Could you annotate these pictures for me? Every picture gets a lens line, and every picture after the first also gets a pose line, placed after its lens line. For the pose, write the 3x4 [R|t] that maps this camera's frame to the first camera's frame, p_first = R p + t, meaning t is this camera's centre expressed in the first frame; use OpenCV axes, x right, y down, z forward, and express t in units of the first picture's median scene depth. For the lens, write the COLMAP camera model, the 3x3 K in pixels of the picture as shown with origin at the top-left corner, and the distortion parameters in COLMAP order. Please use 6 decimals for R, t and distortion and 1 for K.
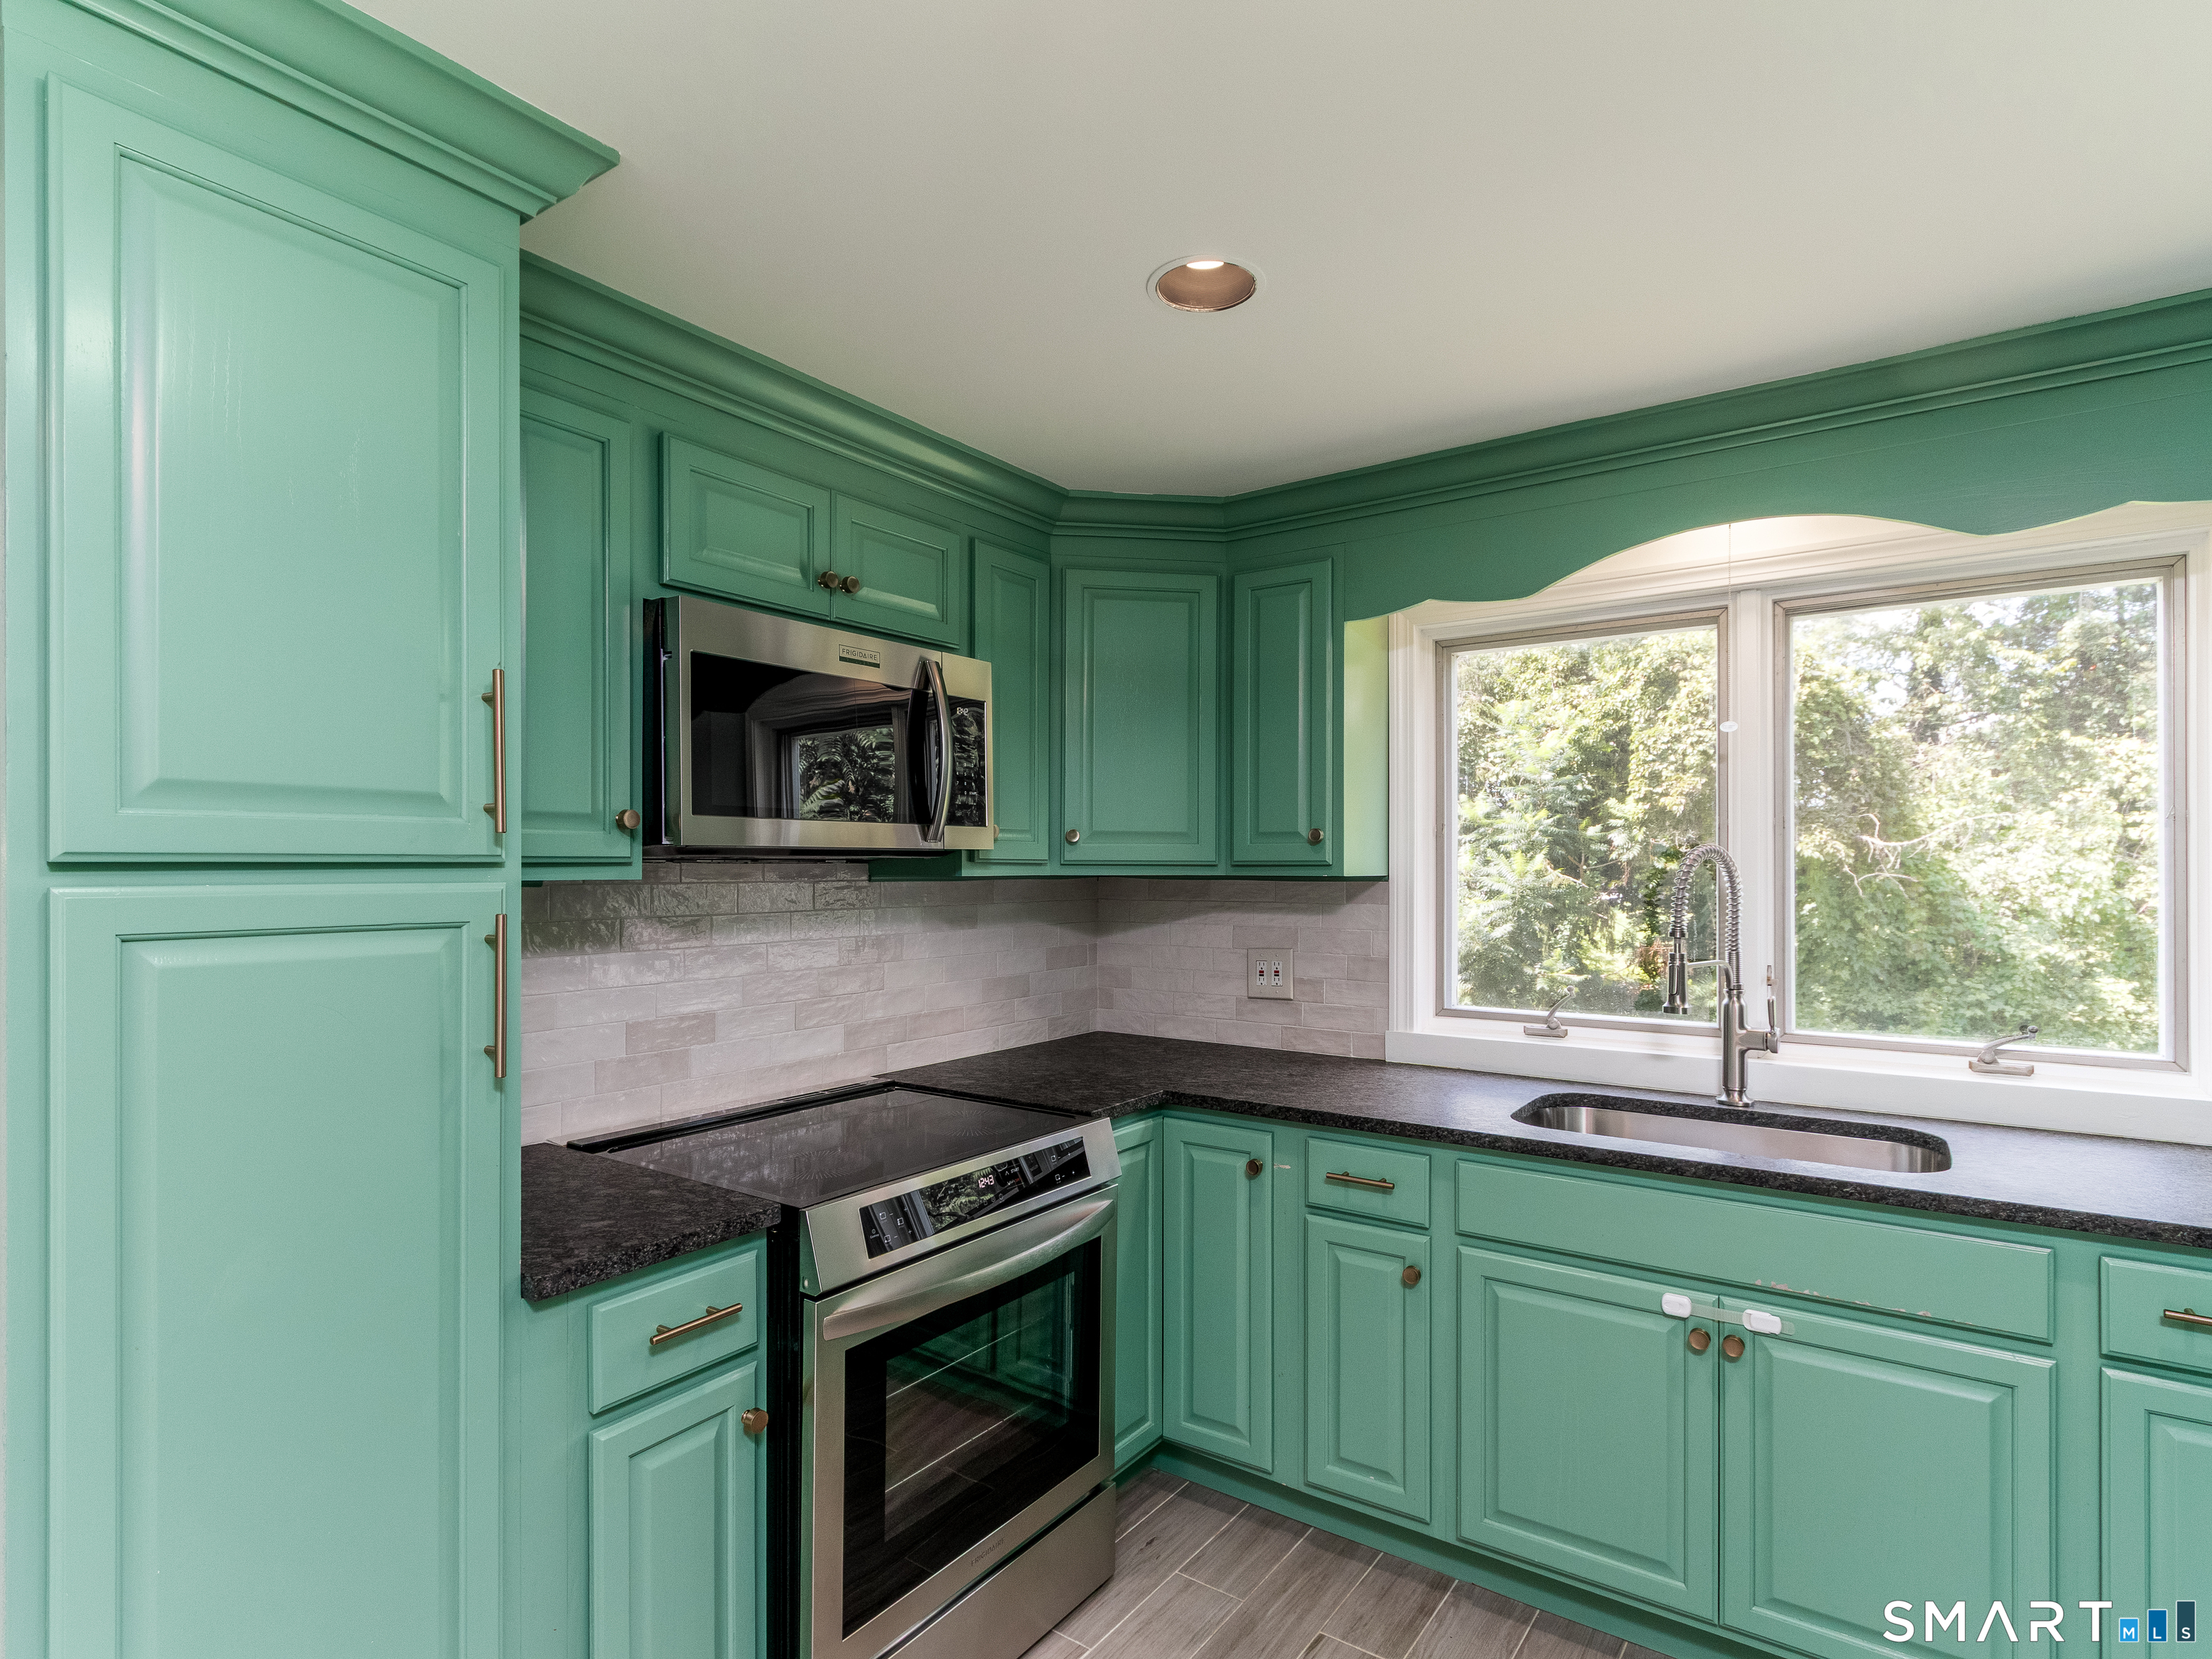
lens RADIAL K [[1144.3, 0, 1093.5], [0, 1144.3, 863.3], [0, 0, 1]] dist [0.000872, 0.000036]
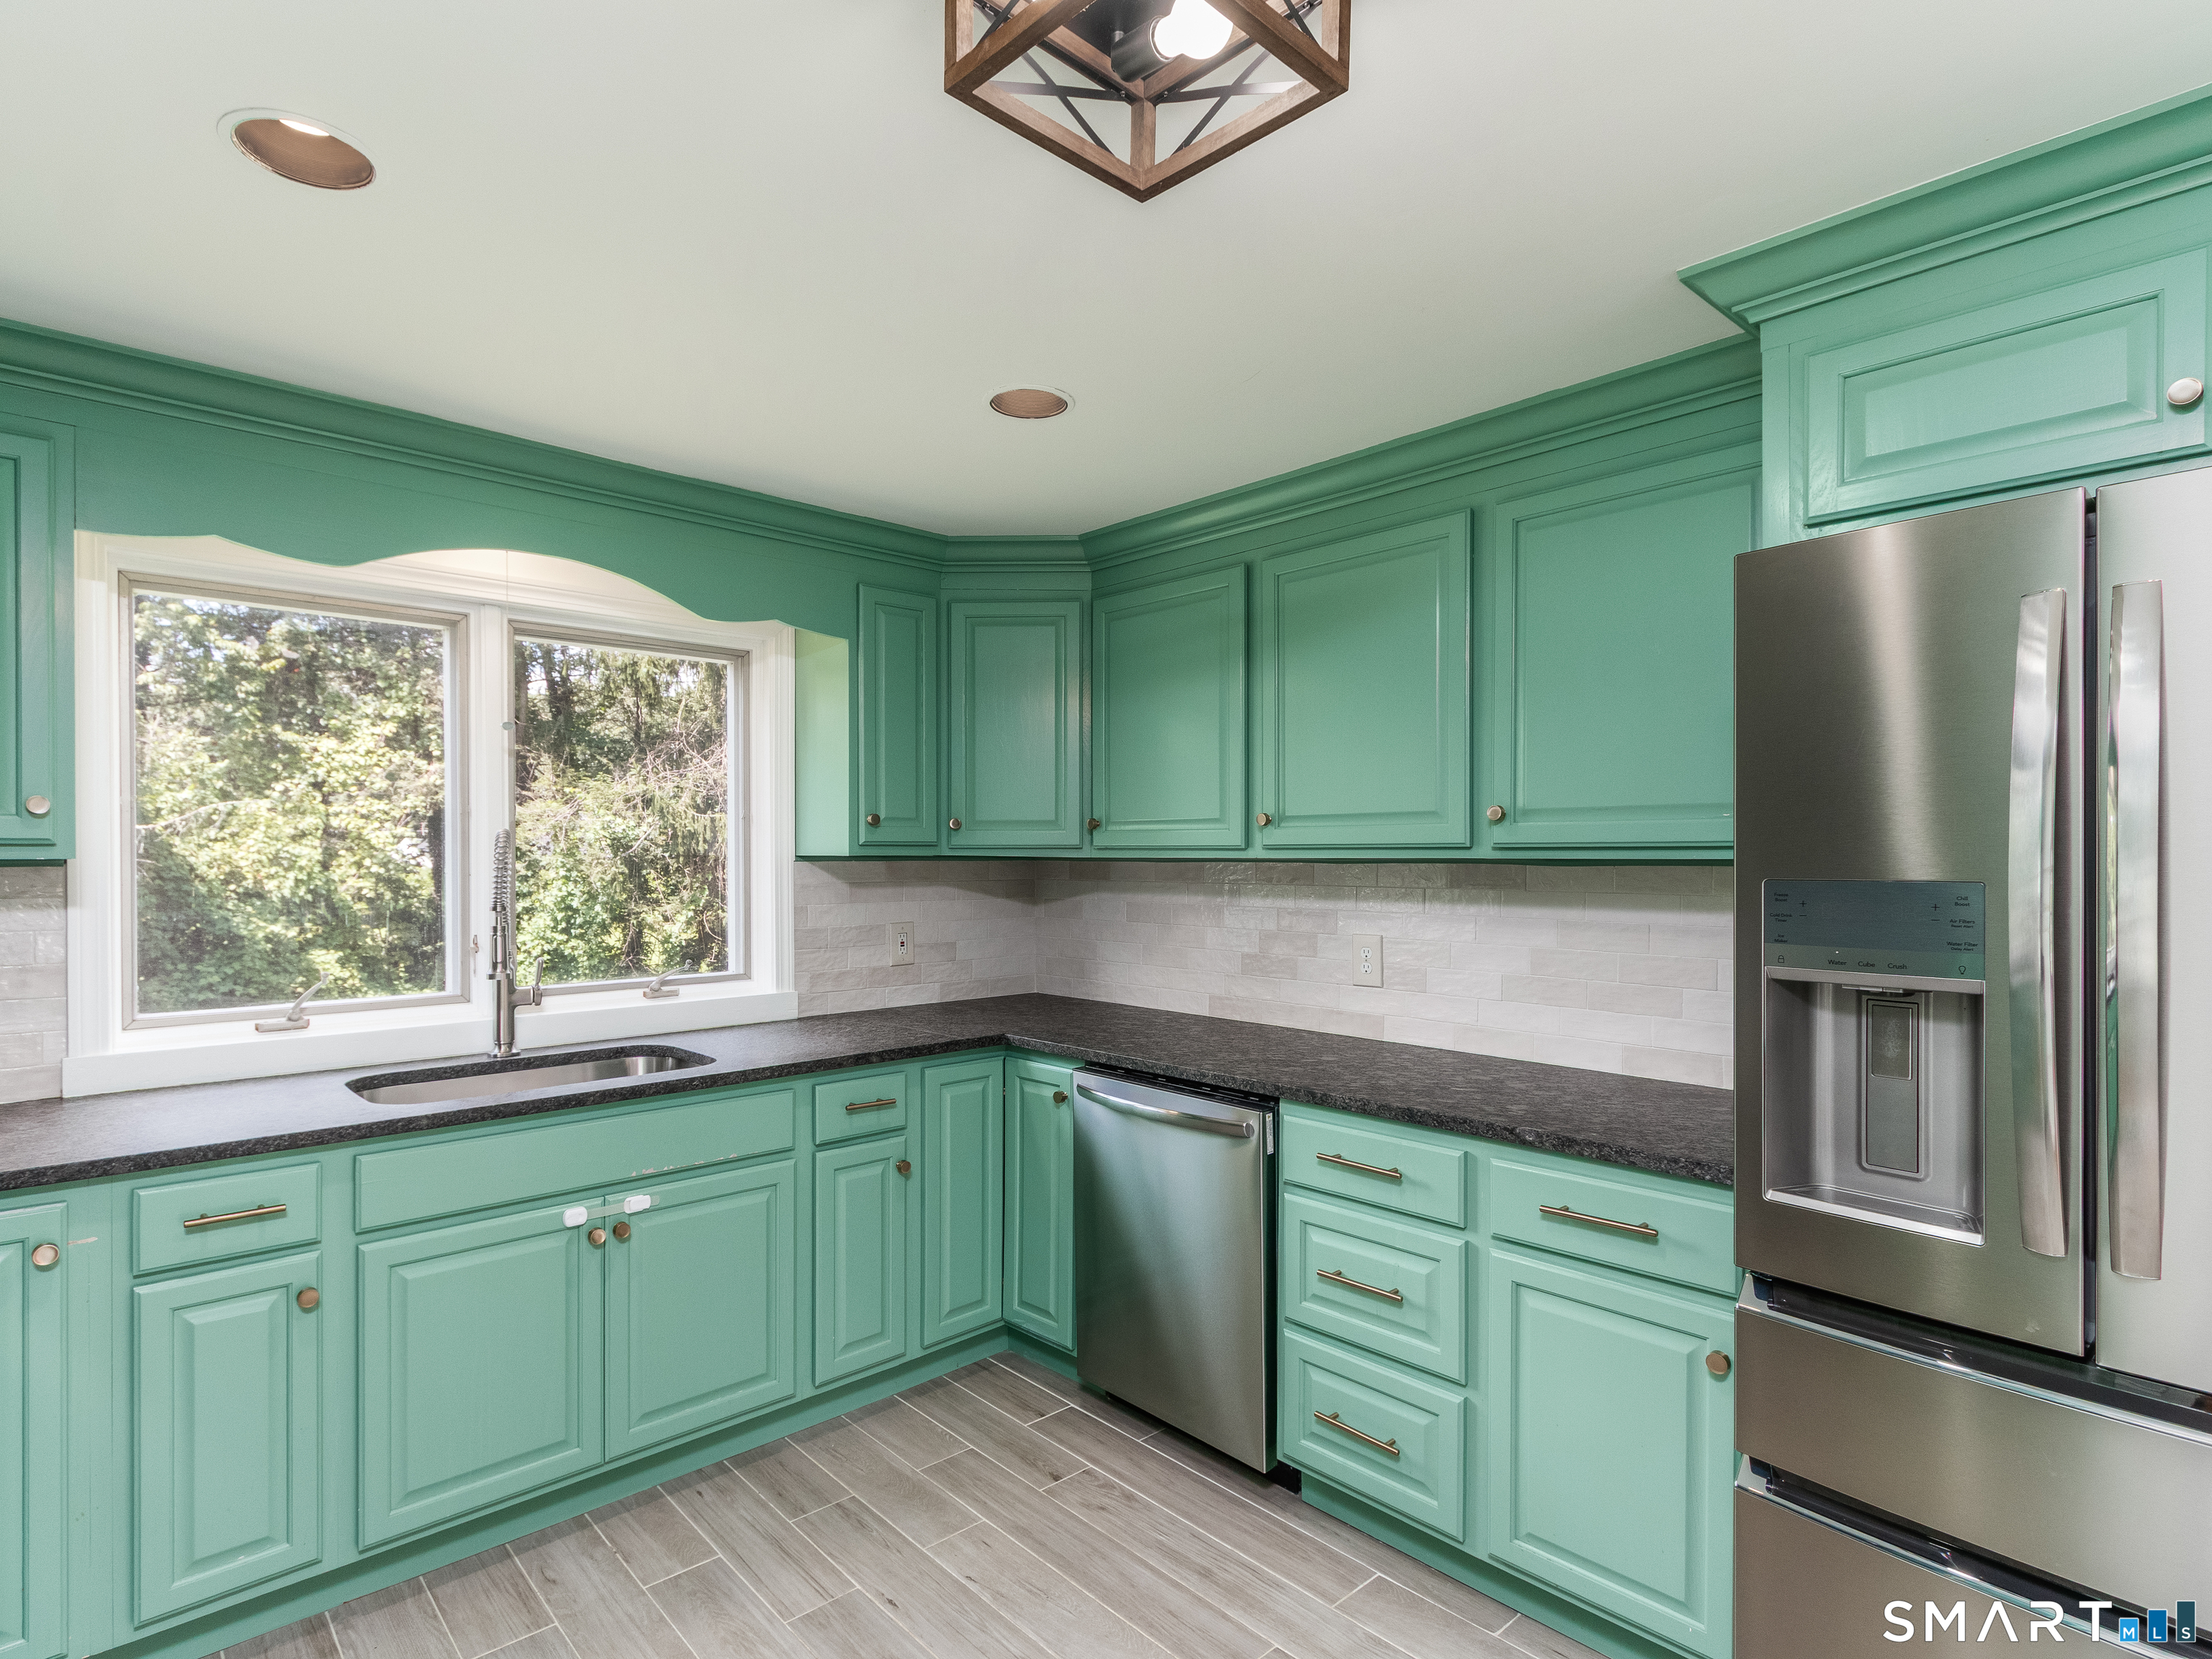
lens RADIAL K [[1153.9, 0, 1097.1], [0, 1153.9, 857.1], [0, 0, 1]] dist [-0.001069, -0.000448]
pose [[0.198897, -0.004182, 0.980012, -0.395668], [-0.003220, 0.999983, 0.004920, 0.003693], [-0.980015, -0.004135, 0.198880, 0.166611]]
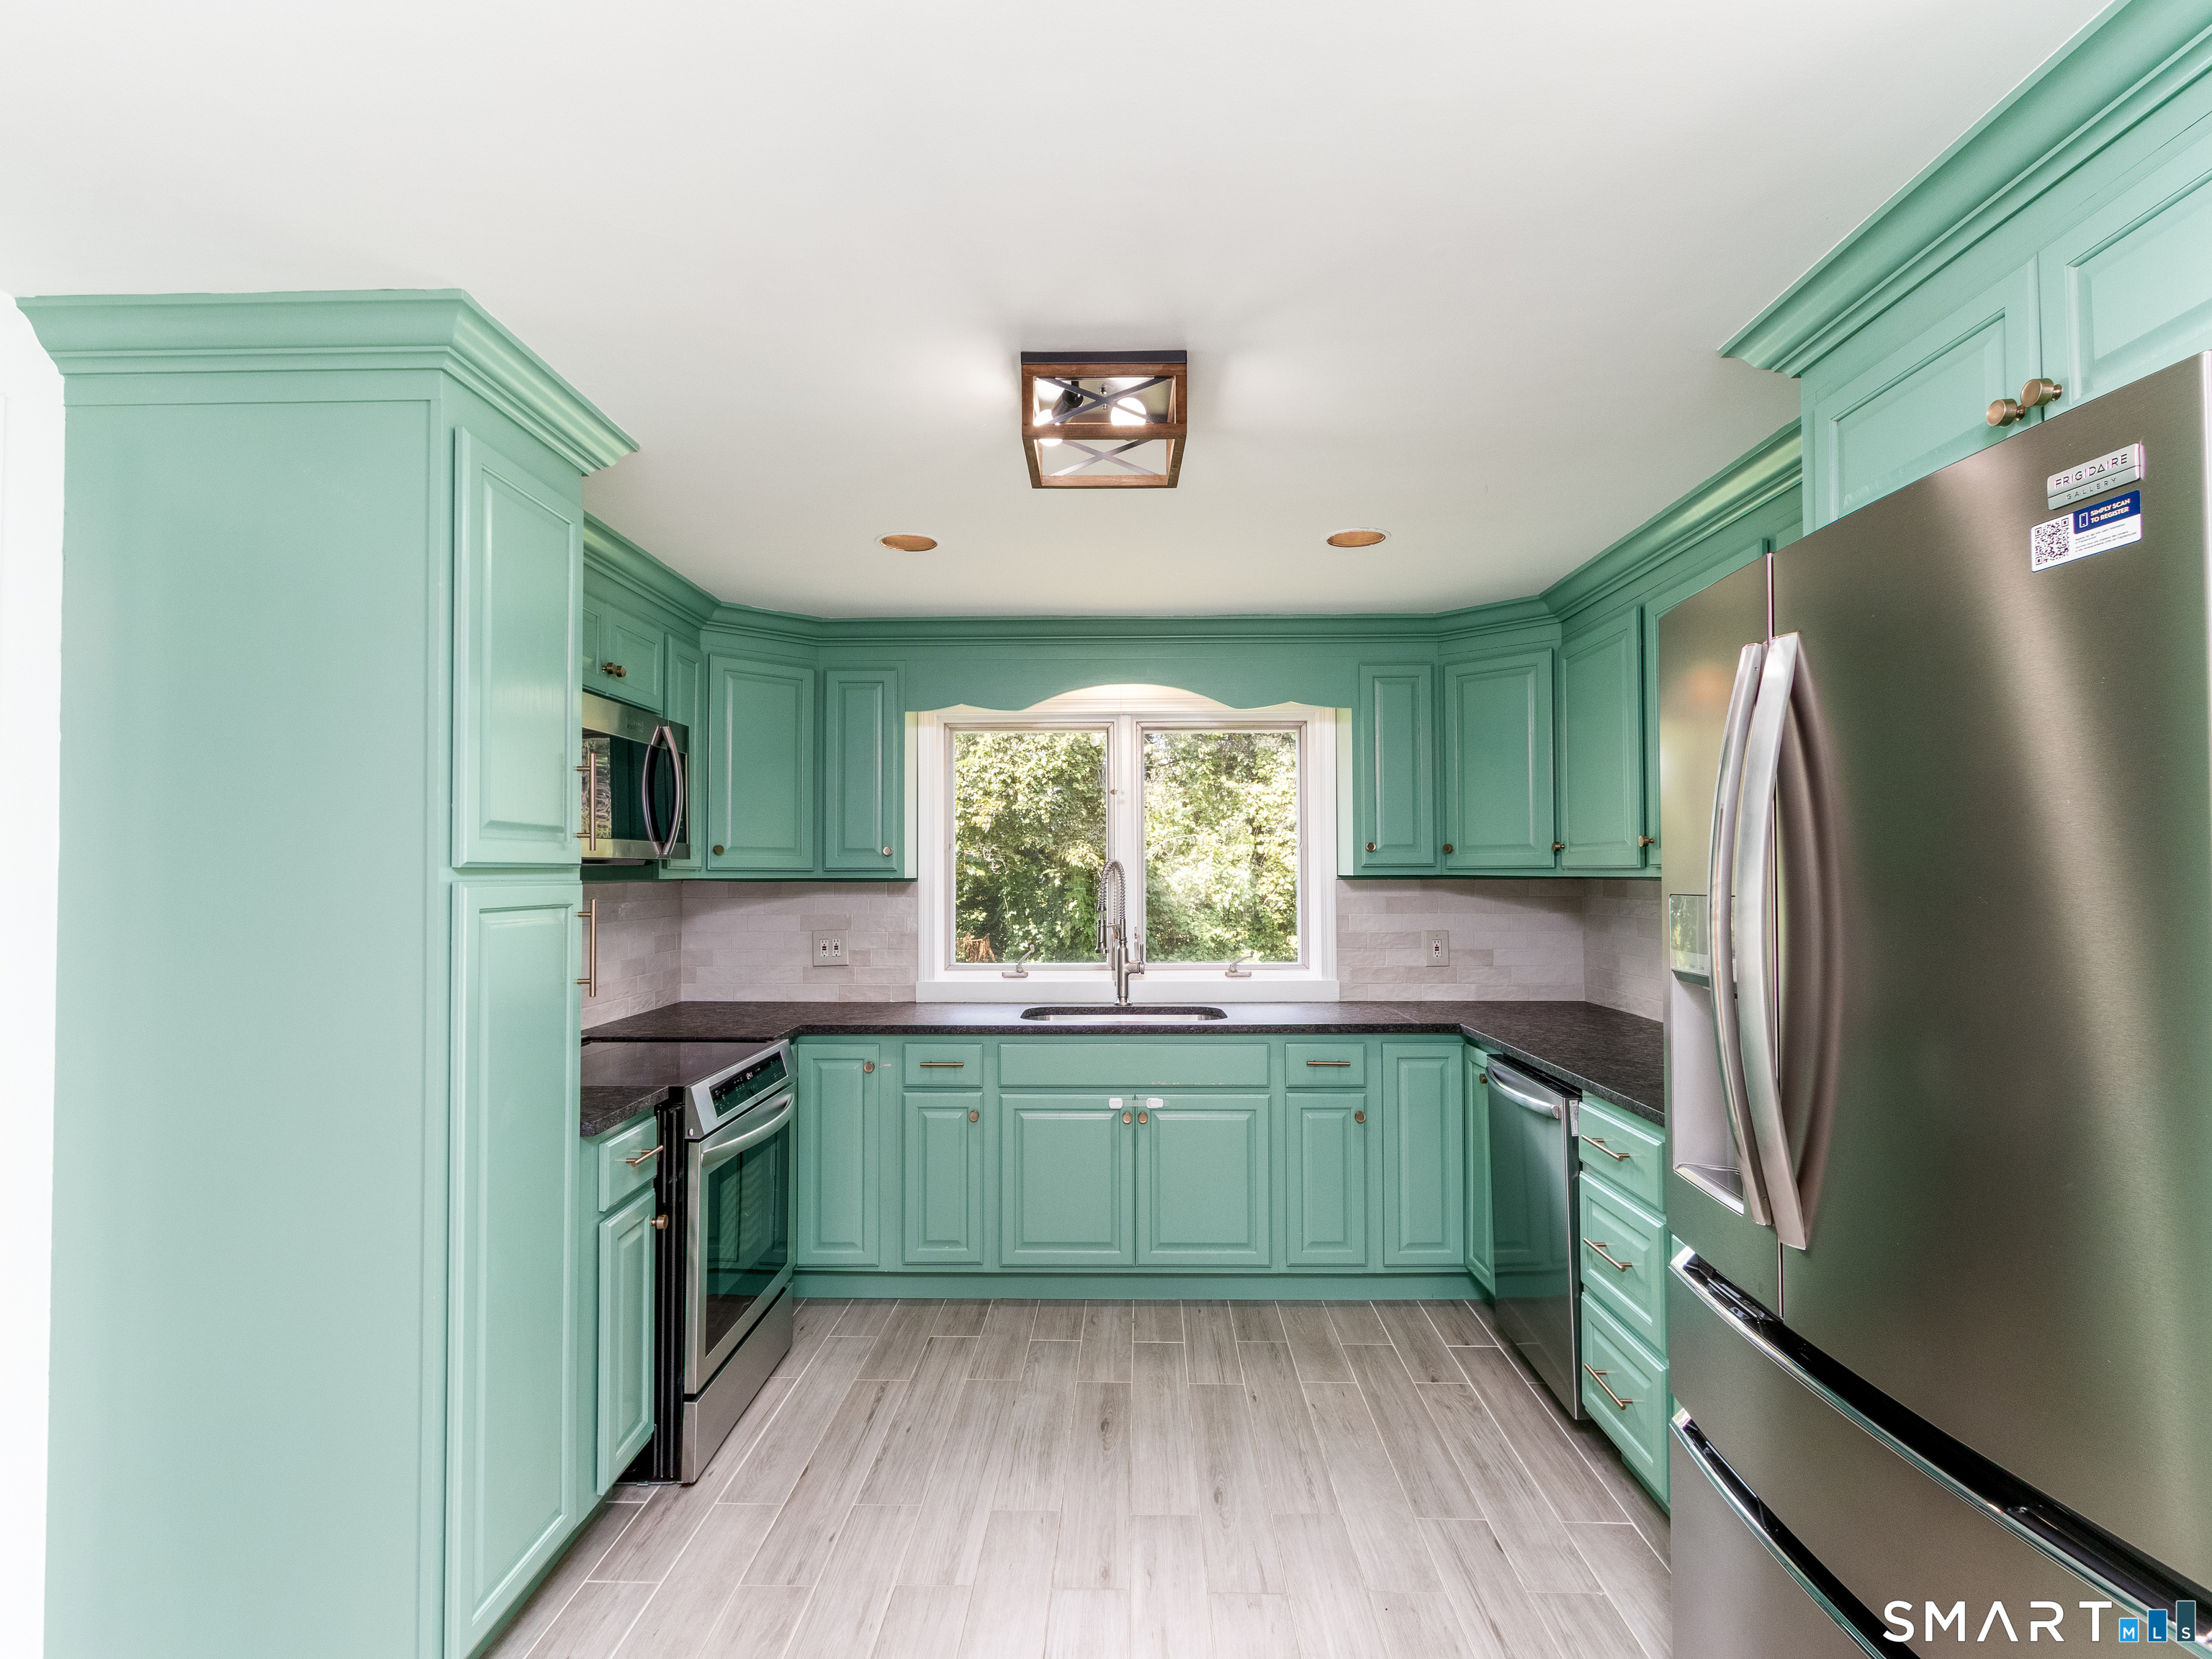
lens RADIAL K [[1131.9, 0, 1095.7], [0, 1131.9, 845.0], [0, 0, 1]] dist [0.001052, 0.000035]
pose [[0.826216, 0.011154, 0.563243, -0.411111], [0.002009, 0.999739, -0.022746, 0.002178], [-0.563350, 0.019925, 0.825978, -0.381647]]
